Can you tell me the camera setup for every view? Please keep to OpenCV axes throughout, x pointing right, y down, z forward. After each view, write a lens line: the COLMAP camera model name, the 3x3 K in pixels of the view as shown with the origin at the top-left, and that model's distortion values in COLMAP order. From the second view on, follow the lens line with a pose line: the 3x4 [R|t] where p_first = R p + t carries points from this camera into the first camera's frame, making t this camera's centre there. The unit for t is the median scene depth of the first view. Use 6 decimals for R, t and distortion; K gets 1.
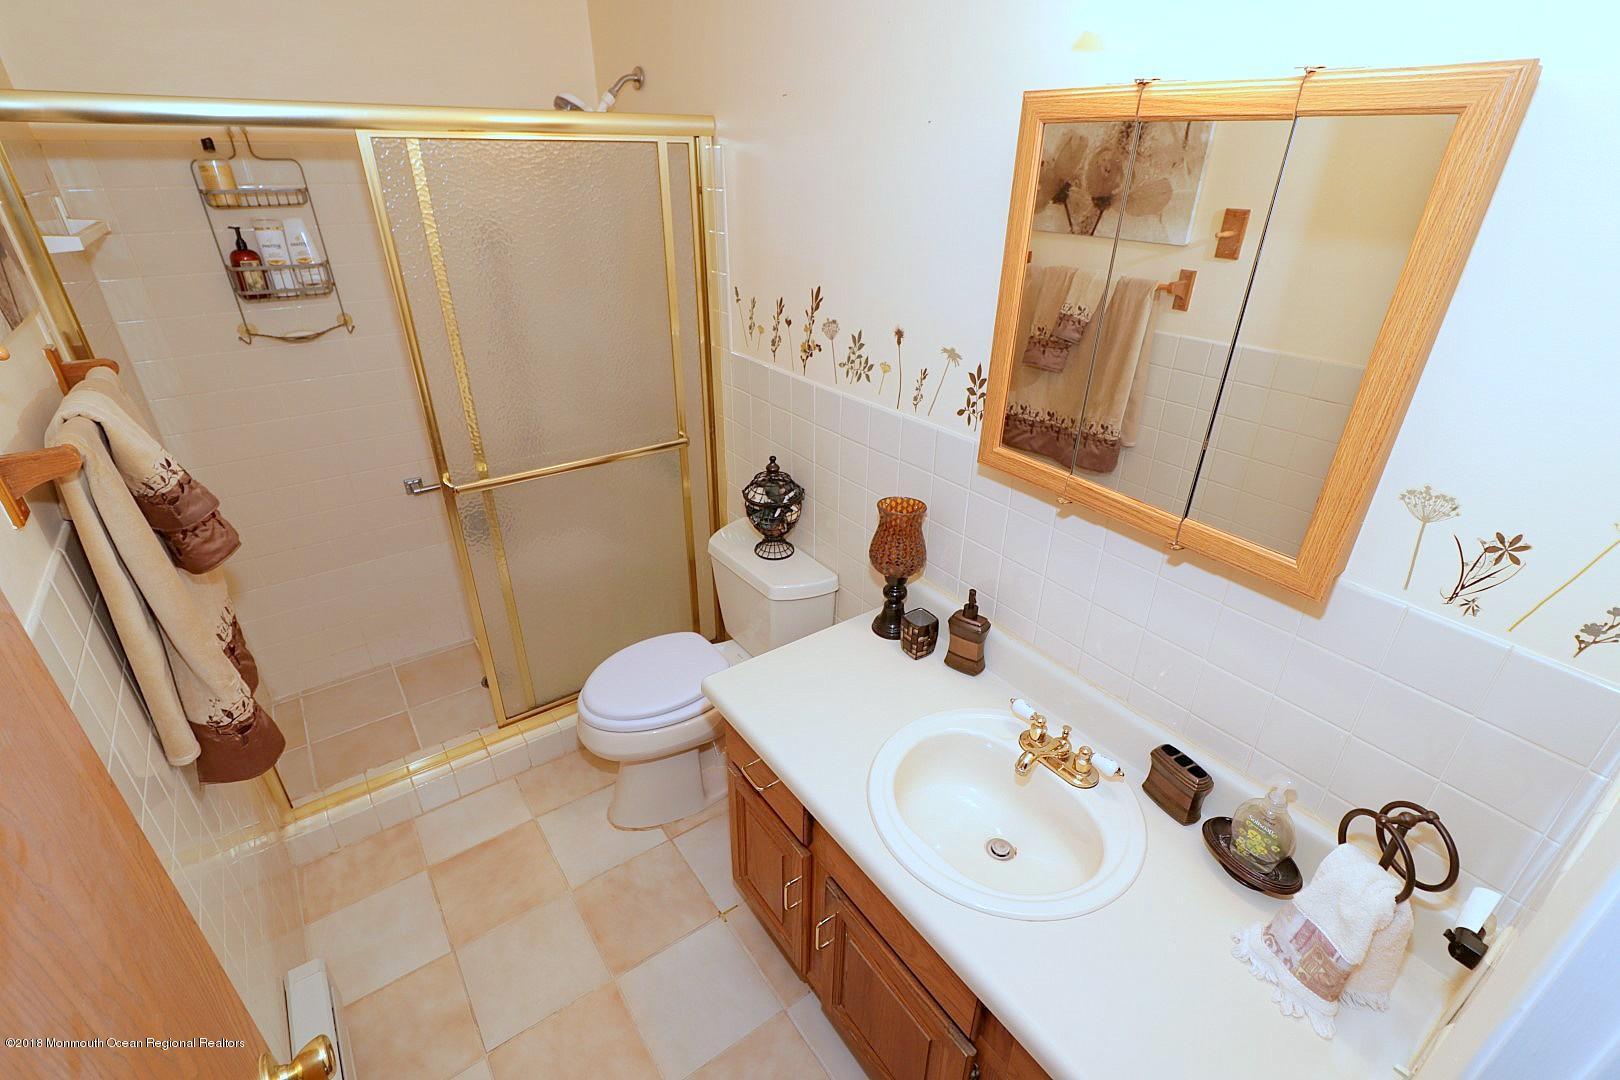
lens RADIAL K [[743.6, 0, 804.1], [0, 743.6, 542.7], [0, 0, 1]] dist [0.001213, 0.000044]
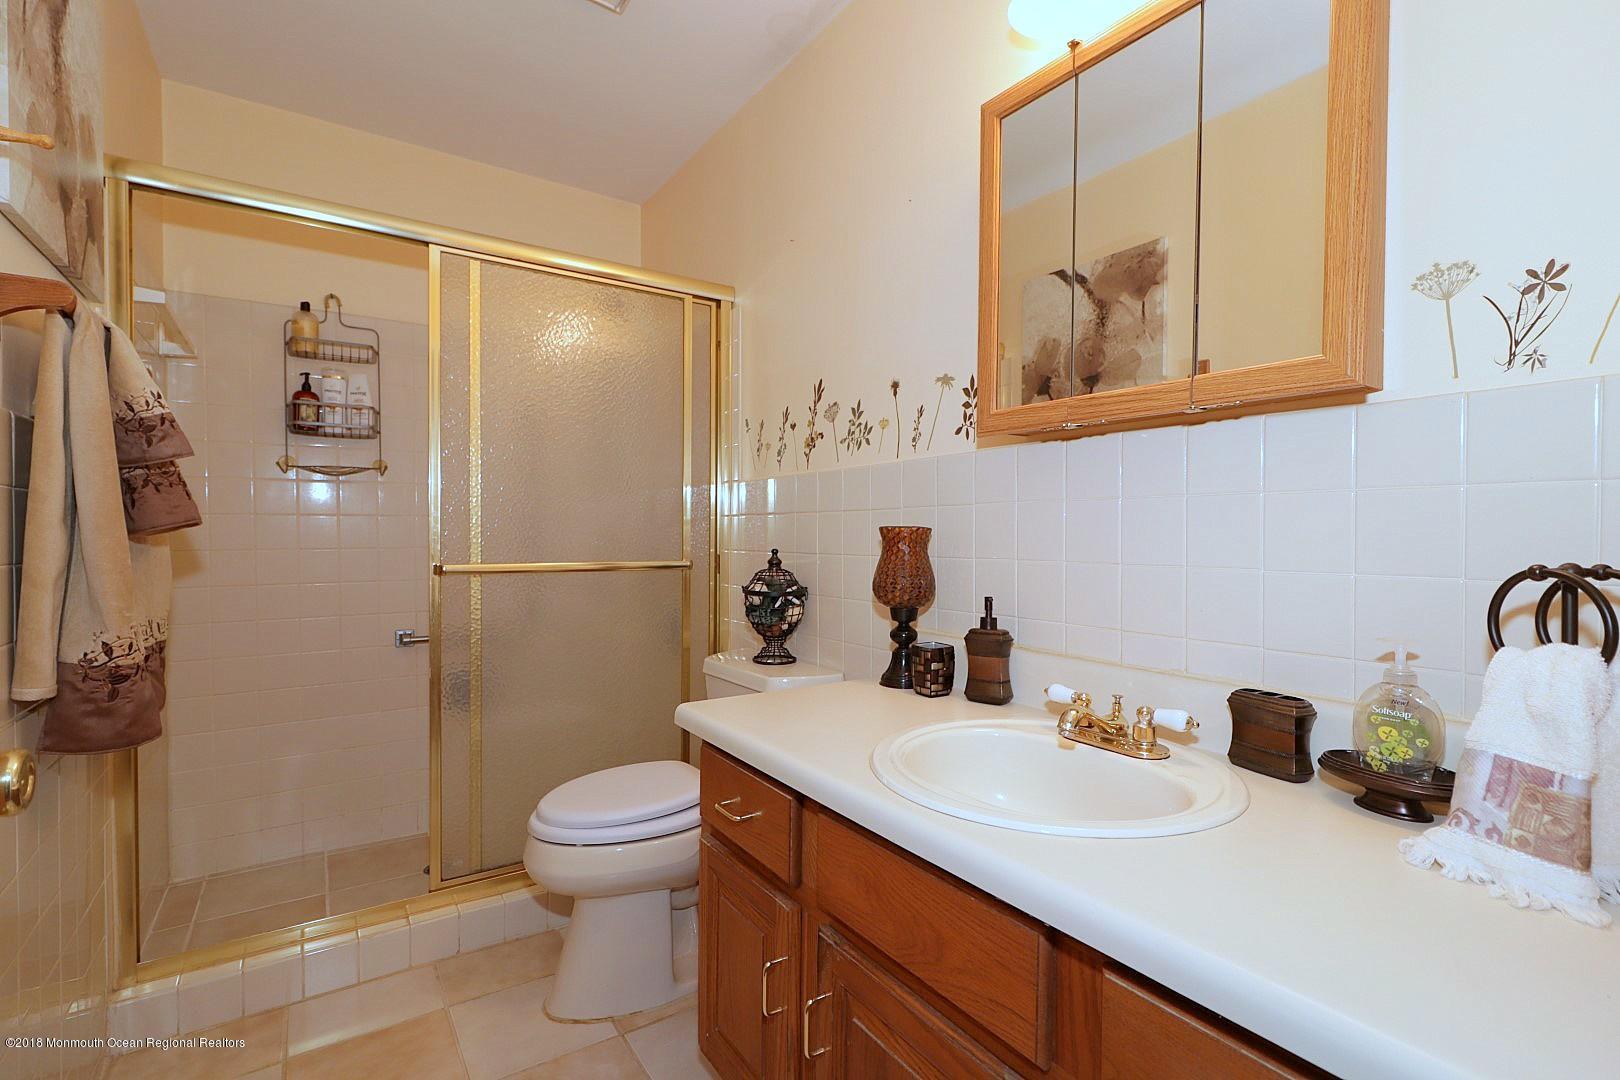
lens RADIAL K [[740.4, 0, 809.1], [0, 740.4, 542.2], [0, 0, 1]] dist [0.001785, -0.000143]
pose [[0.999698, 0.000196, -0.024576, 0.028581], [-0.011301, 0.891647, -0.452589, 0.339624], [0.021824, 0.452730, 0.891380, 0.146853]]
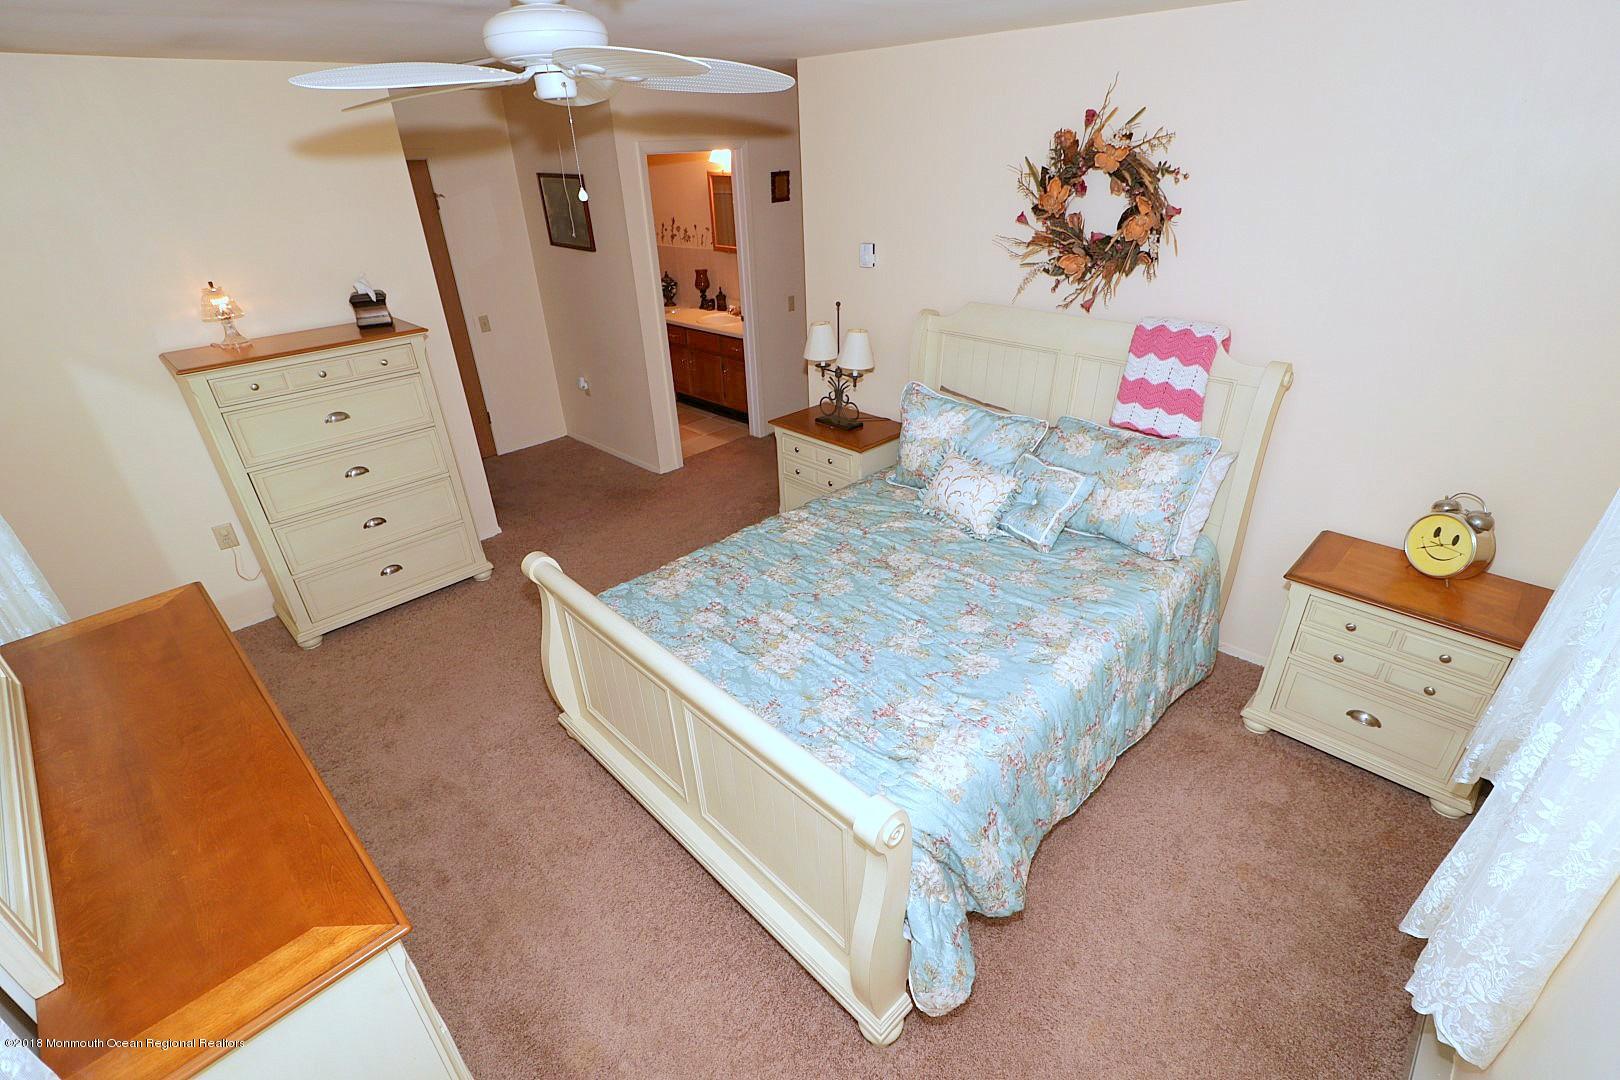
lens RADIAL K [[740.4, 0, 809.1], [0, 740.4, 542.2], [0, 0, 1]] dist [0.001785, -0.000143]
pose [[0.982792, -0.121768, 0.138896, -0.023207], [0.120197, 0.992555, 0.019677, 1.193089], [-0.140258, -0.002644, 0.990111, -2.578543]]
